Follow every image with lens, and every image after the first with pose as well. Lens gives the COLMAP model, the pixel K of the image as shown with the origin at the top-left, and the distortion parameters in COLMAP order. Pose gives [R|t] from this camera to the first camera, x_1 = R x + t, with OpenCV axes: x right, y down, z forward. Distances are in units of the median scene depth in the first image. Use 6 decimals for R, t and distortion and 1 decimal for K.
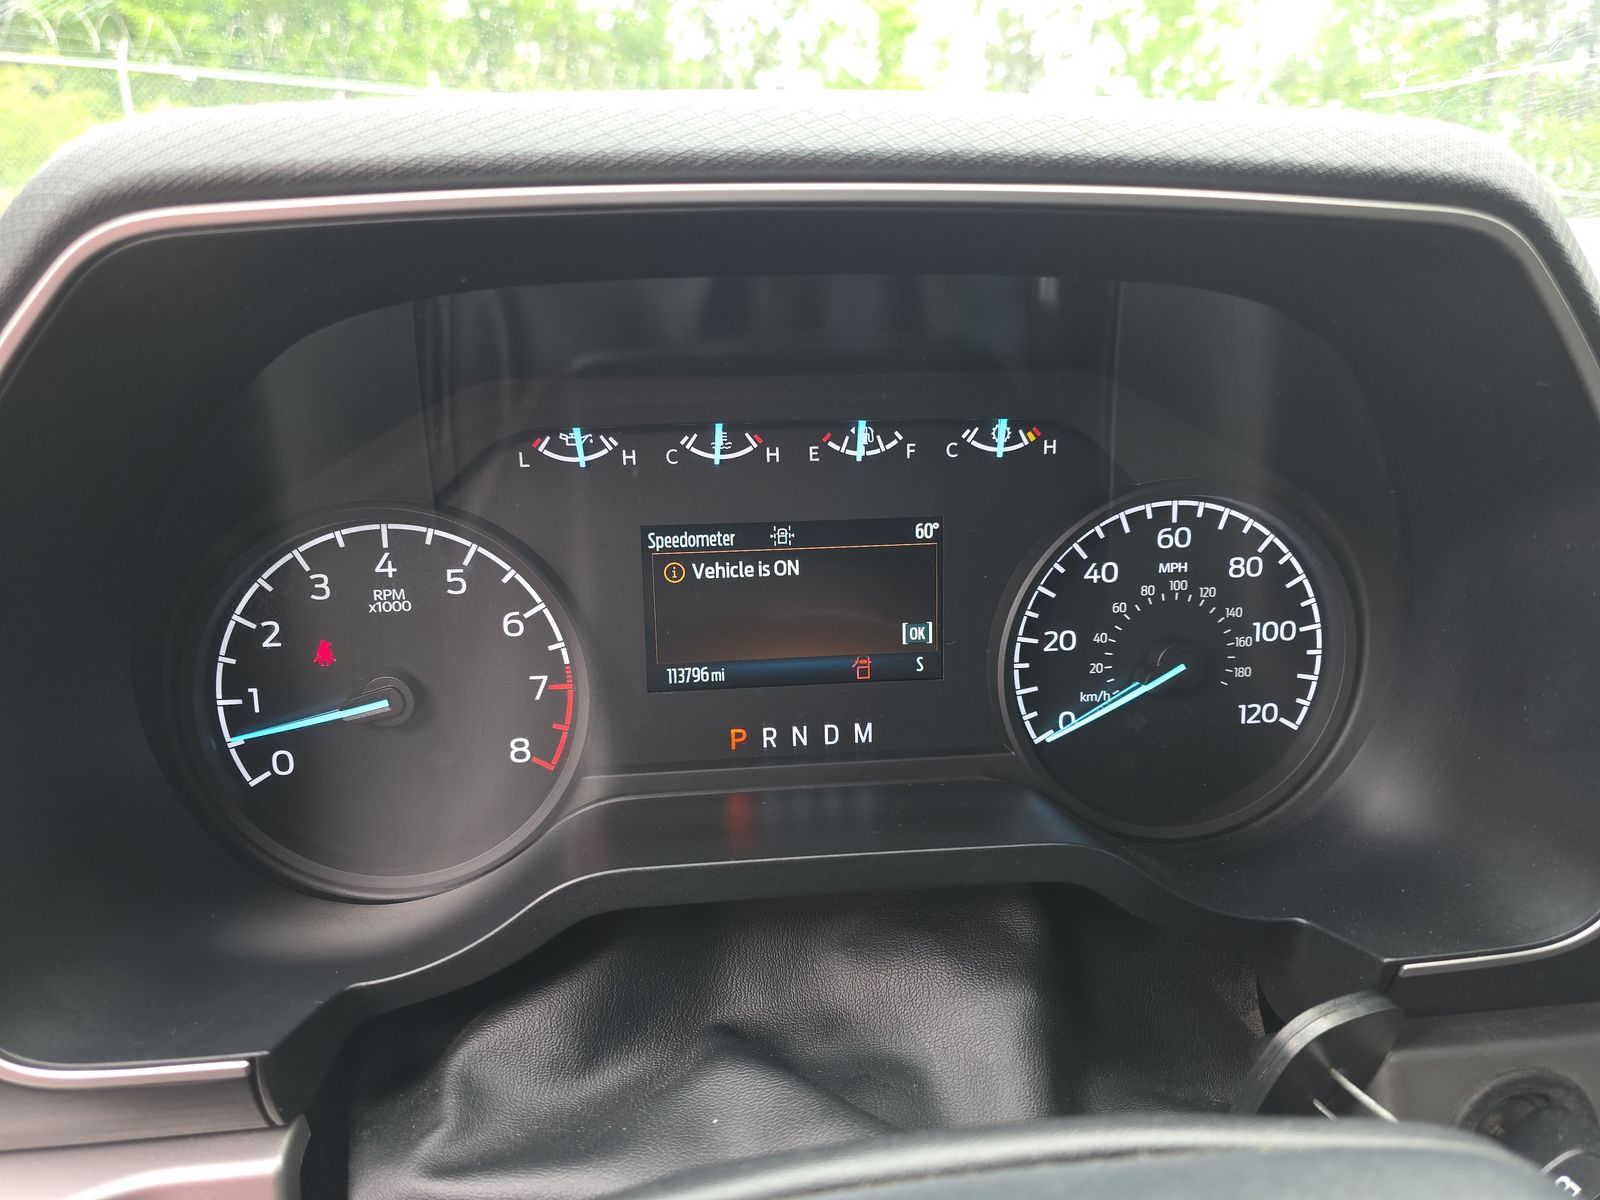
lens RADIAL K [[1073.9, 0, 787.8], [0, 1073.9, 595.7], [0, 0, 1]] dist [0.041096, -0.032924]
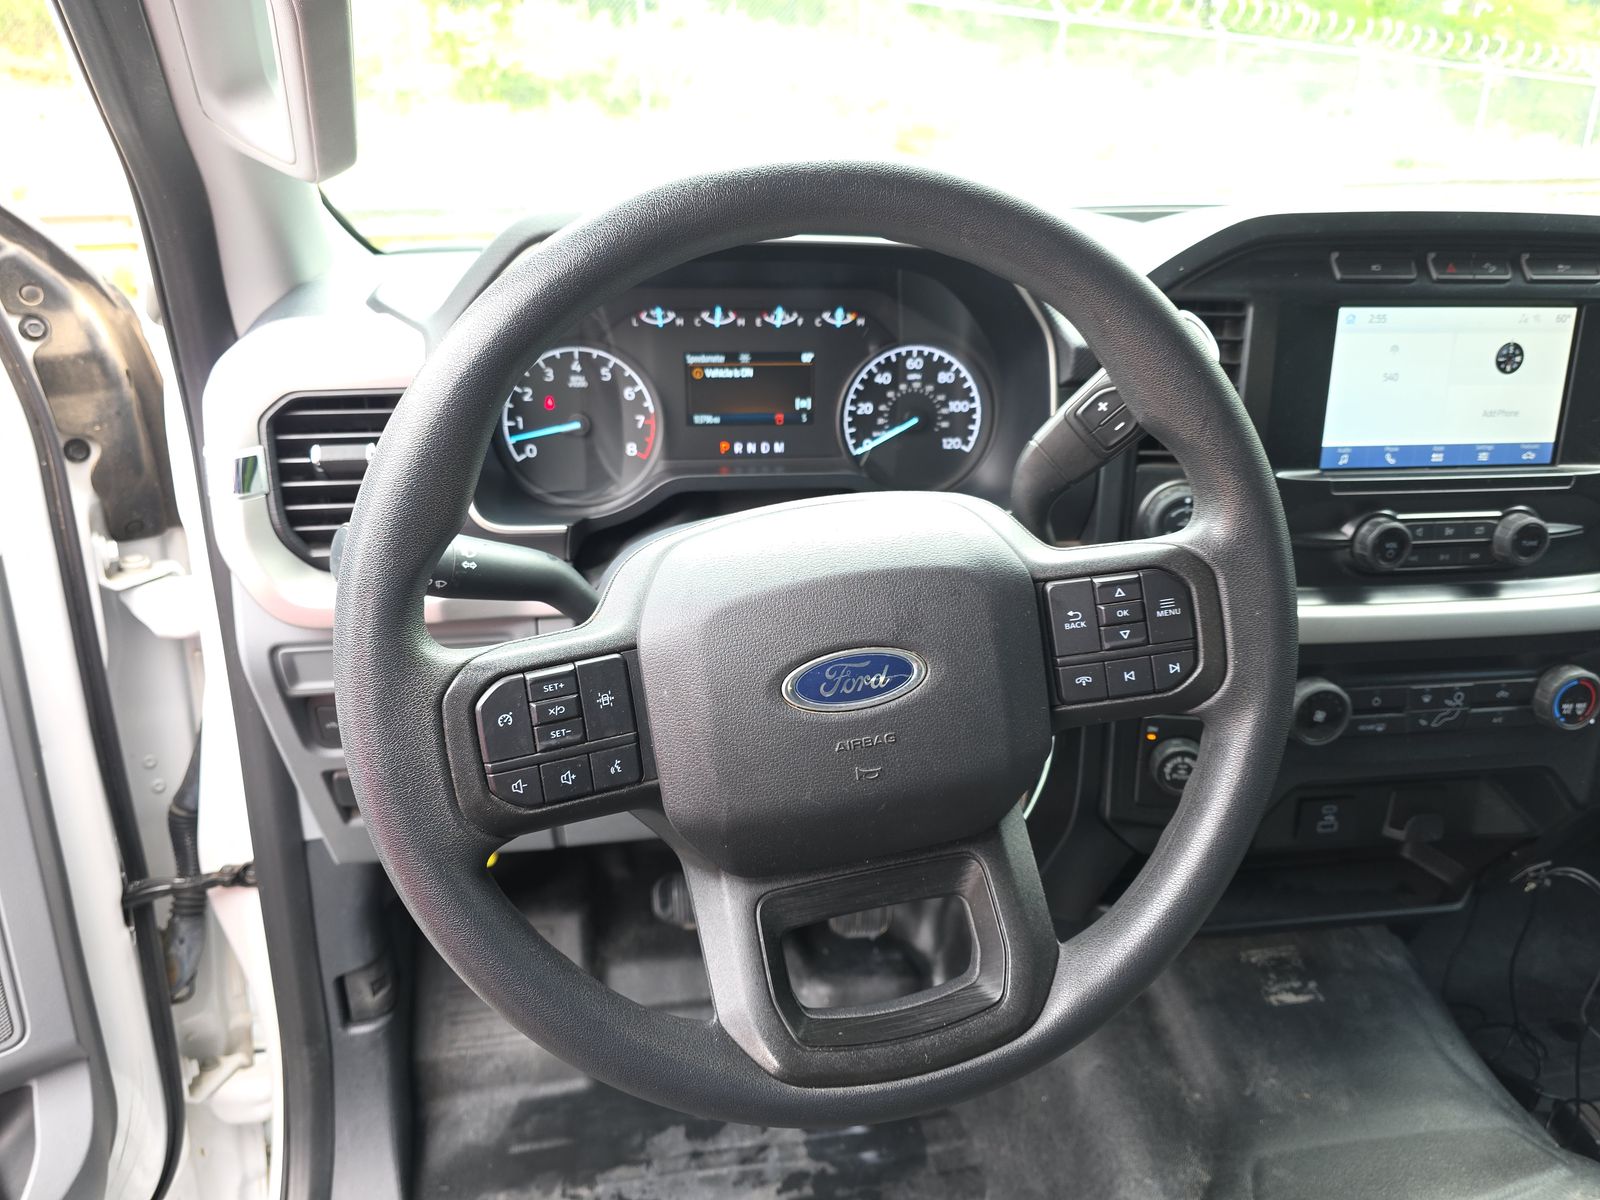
lens RADIAL K [[1073.9, 0, 798.3], [0, 1073.9, 589.5], [0, 0, 1]] dist [0.041096, -0.032924]
pose [[0.997543, 0.007056, 0.069700, -0.046948], [-0.014457, 0.994234, 0.106255, 0.188174], [-0.068549, -0.107001, 0.991893, -1.333202]]
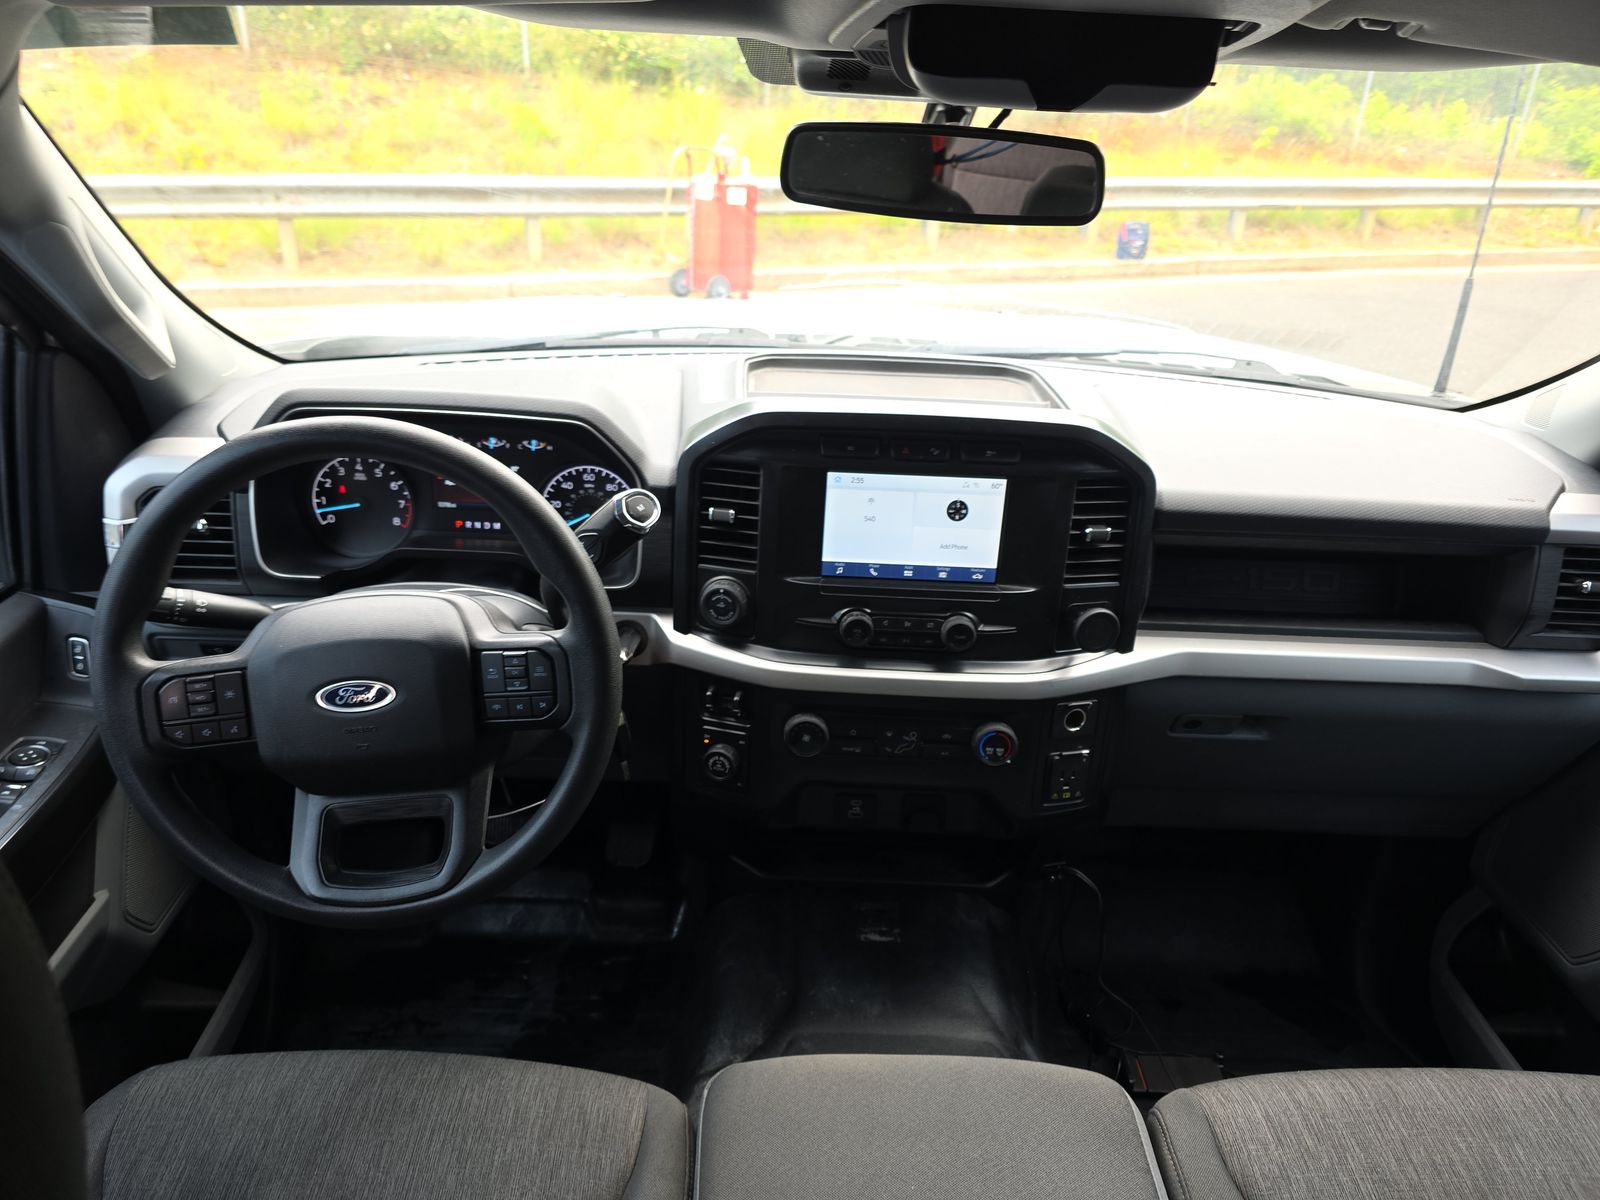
lens RADIAL K [[1073.9, 0, 796.6], [0, 1073.9, 610.5], [0, 0, 1]] dist [0.041096, -0.032924]
pose [[0.994700, 0.091179, -0.047519, 1.232178], [-0.082384, 0.983306, 0.162242, -0.248828], [0.061518, -0.157467, 0.985606, -2.418361]]
